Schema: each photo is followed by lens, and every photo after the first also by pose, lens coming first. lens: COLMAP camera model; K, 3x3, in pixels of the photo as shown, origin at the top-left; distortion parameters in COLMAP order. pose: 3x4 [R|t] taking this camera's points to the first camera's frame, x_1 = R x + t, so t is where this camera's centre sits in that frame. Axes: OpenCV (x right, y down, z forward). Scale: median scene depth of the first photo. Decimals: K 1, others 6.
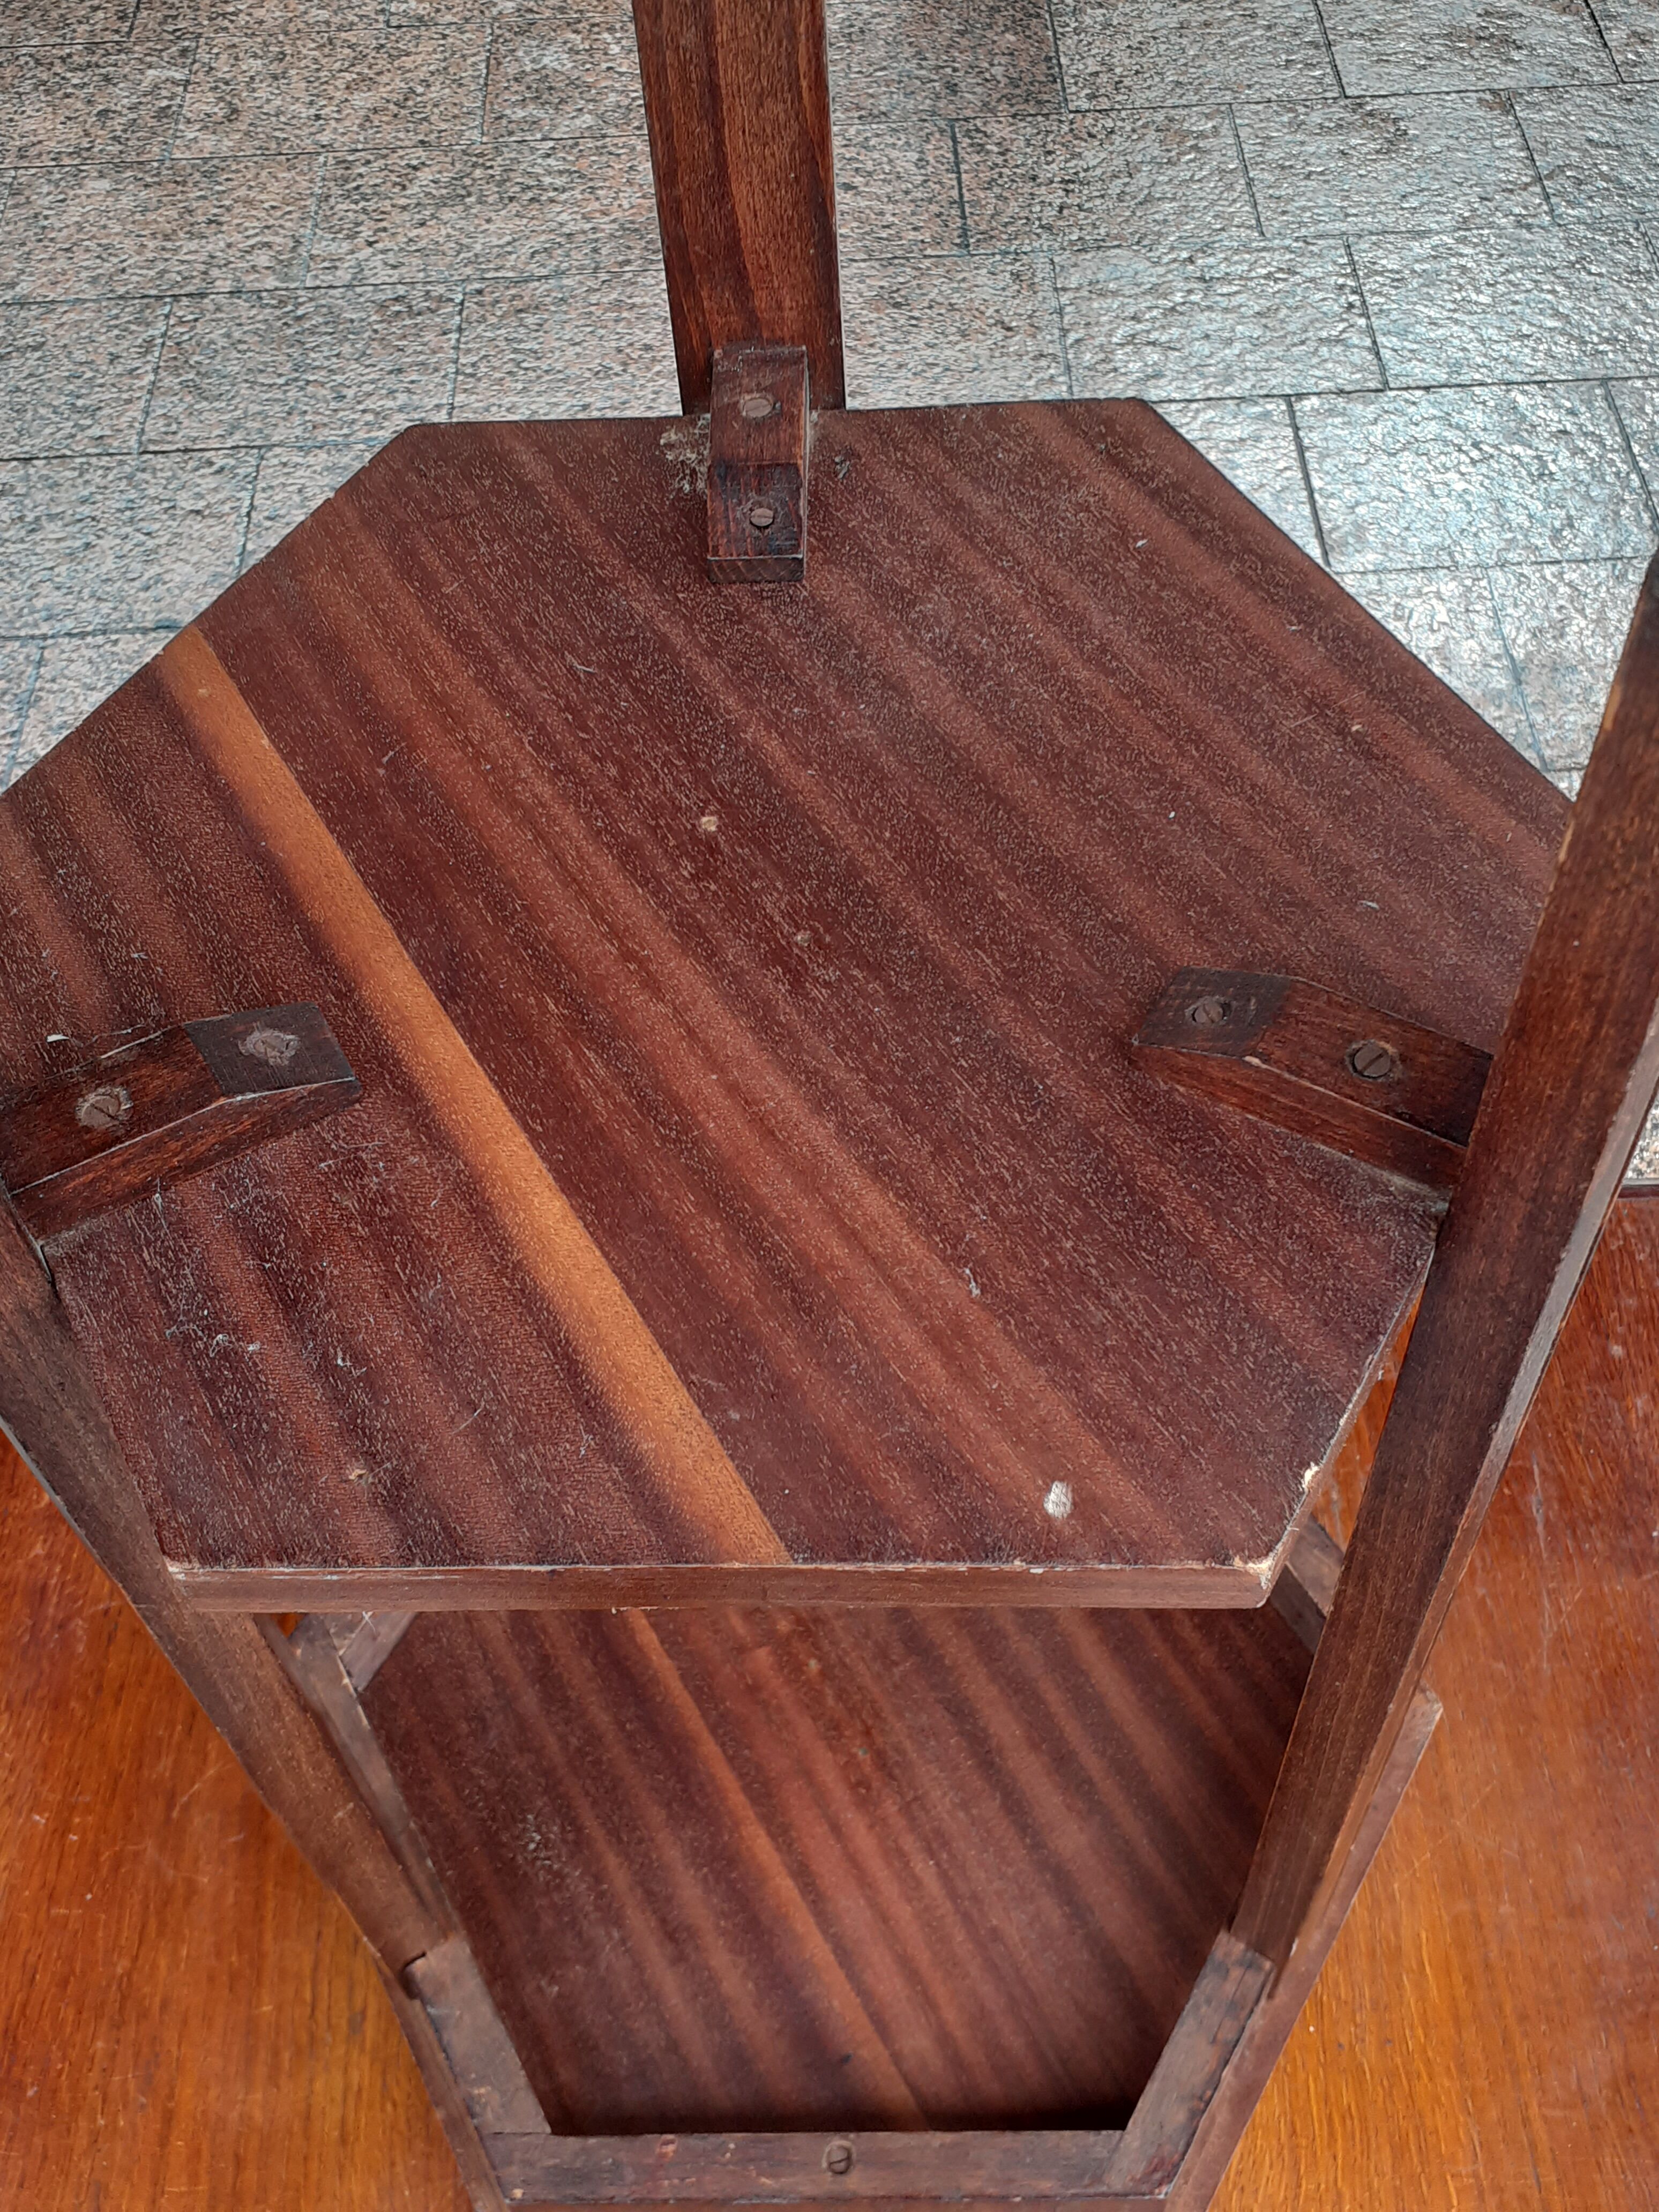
lens RADIAL K [[2225.3, 0, 828.9], [0, 2225.3, 1146.5], [0, 0, 1]] dist [0.139881, -0.307763]
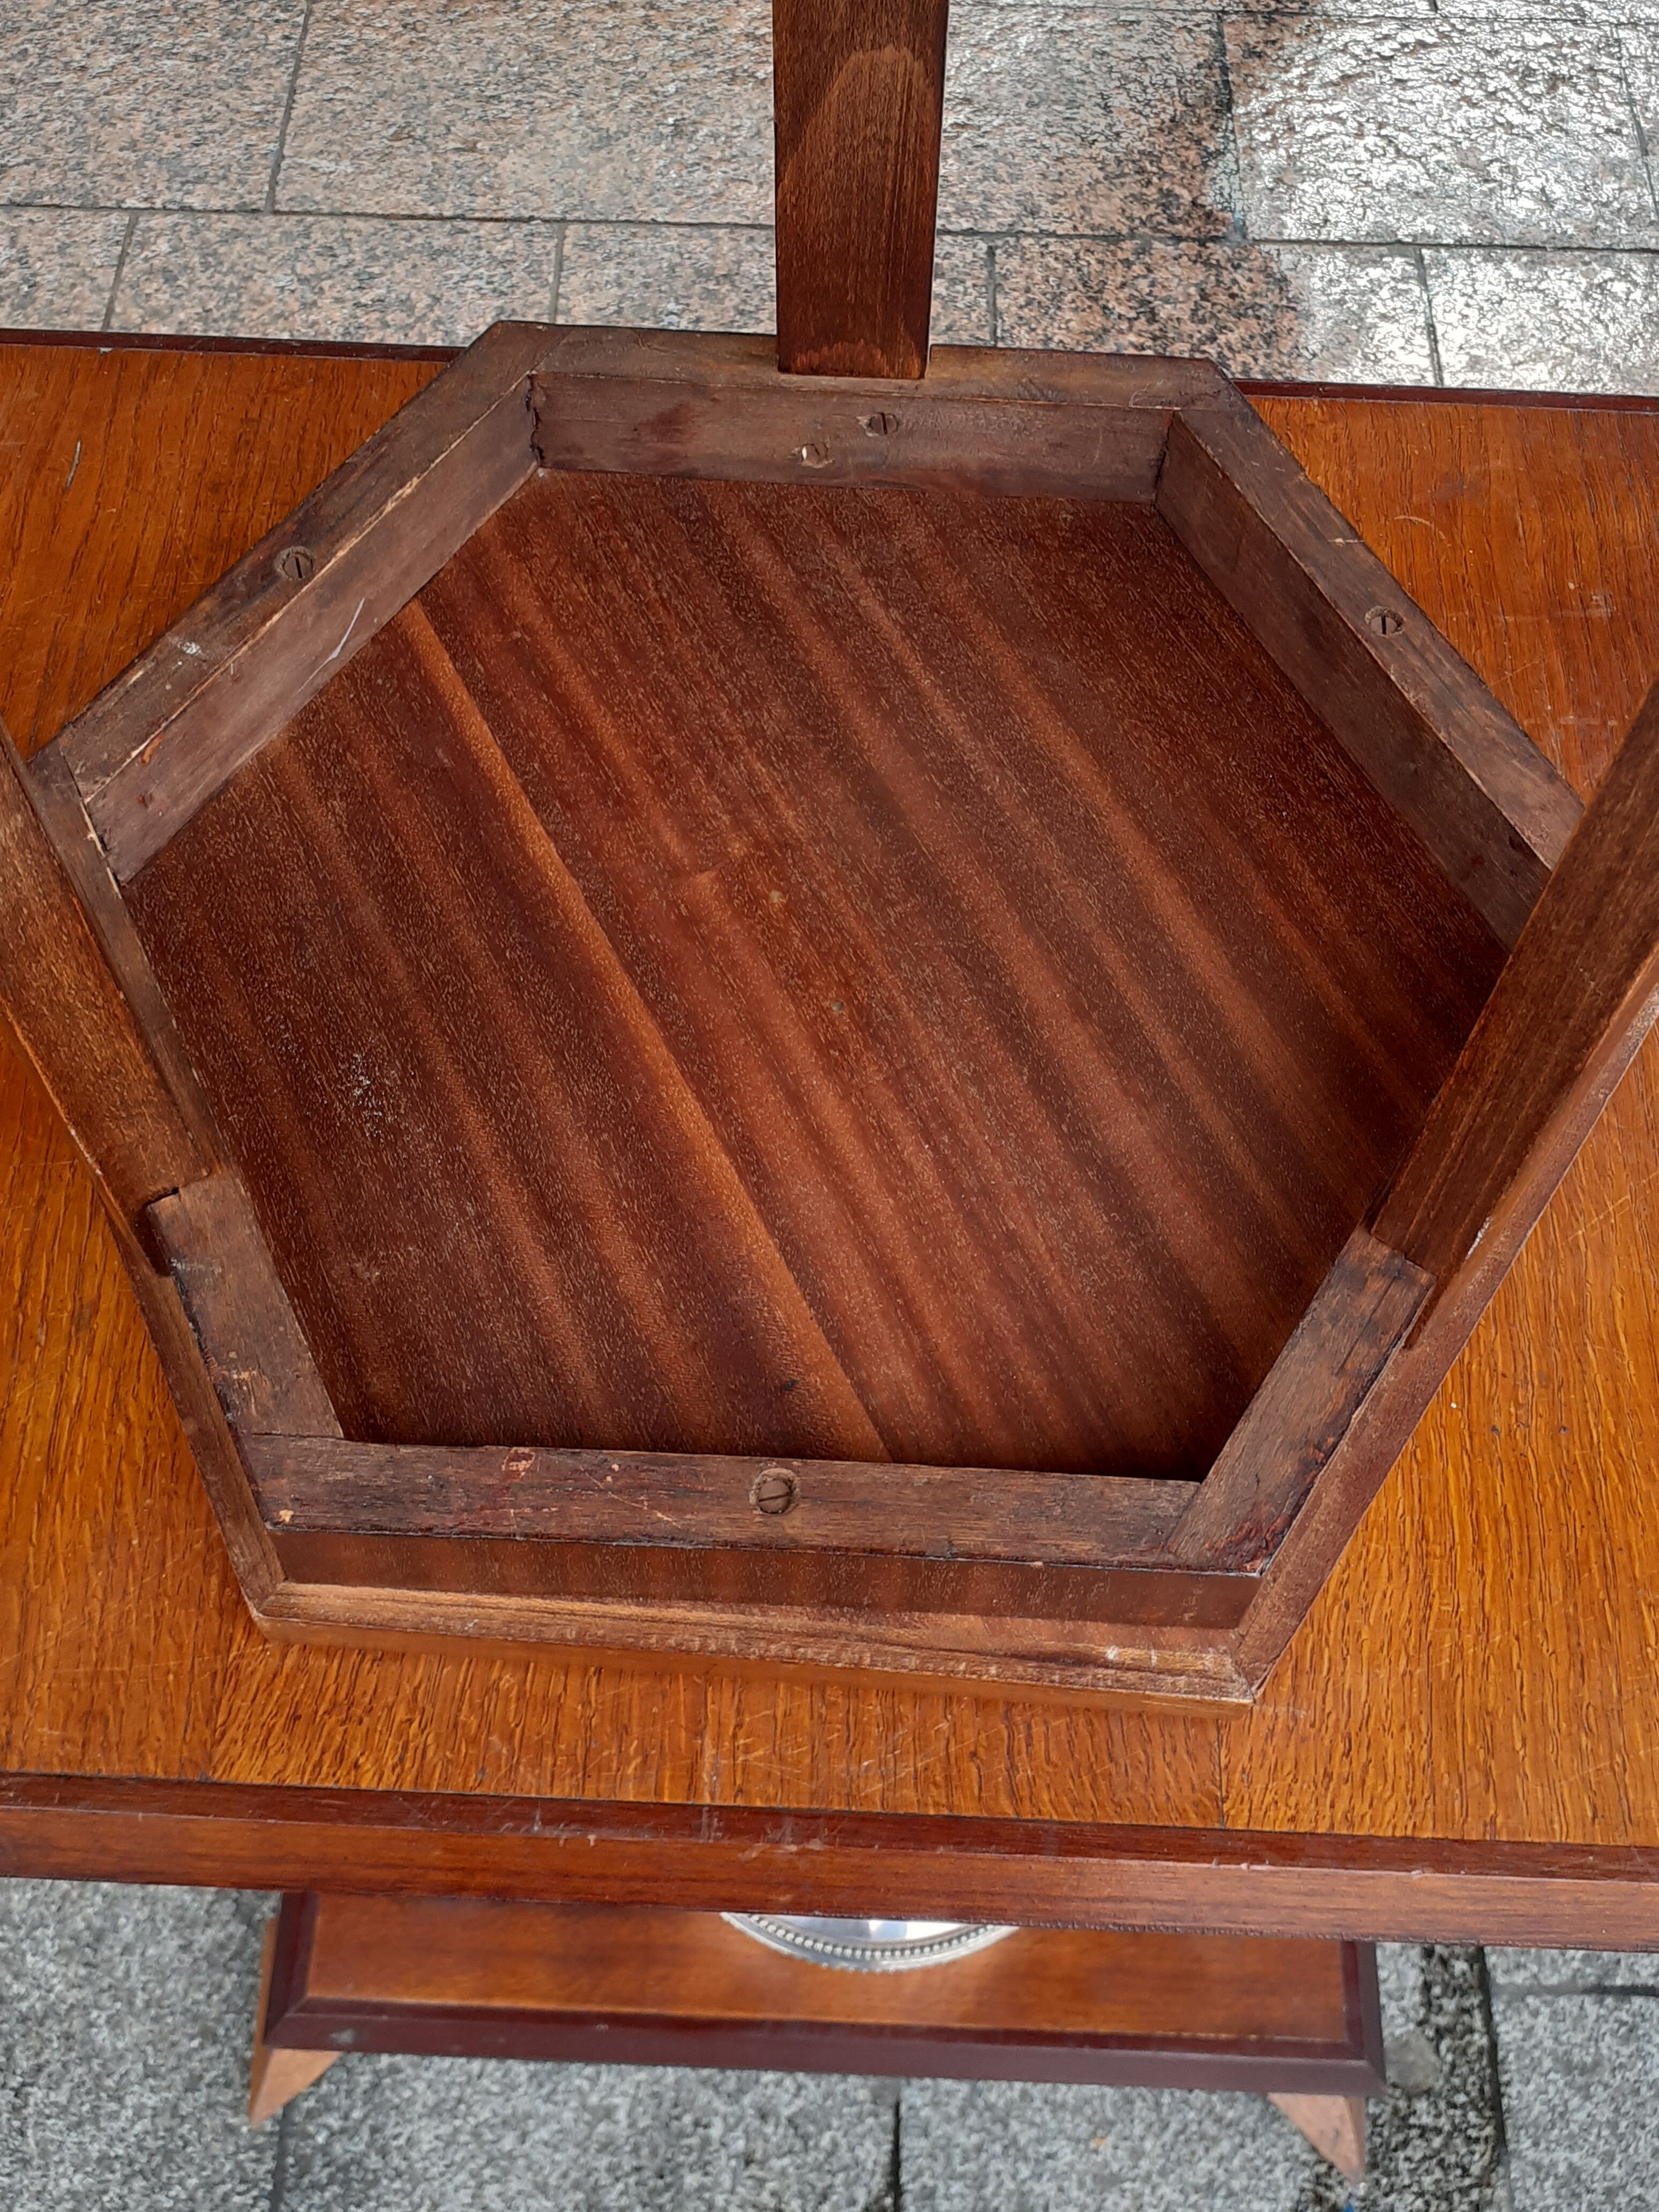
lens RADIAL K [[2117.3, 0, 829.5], [0, 2117.3, 1106.0], [0, 0, 1]] dist [0.326270, -1.030166]
pose [[0.996987, 0.071486, 0.030123, -0.005983], [-0.074009, 0.992892, 0.093212, 0.249488], [-0.023246, -0.095161, 0.995190, 0.345139]]
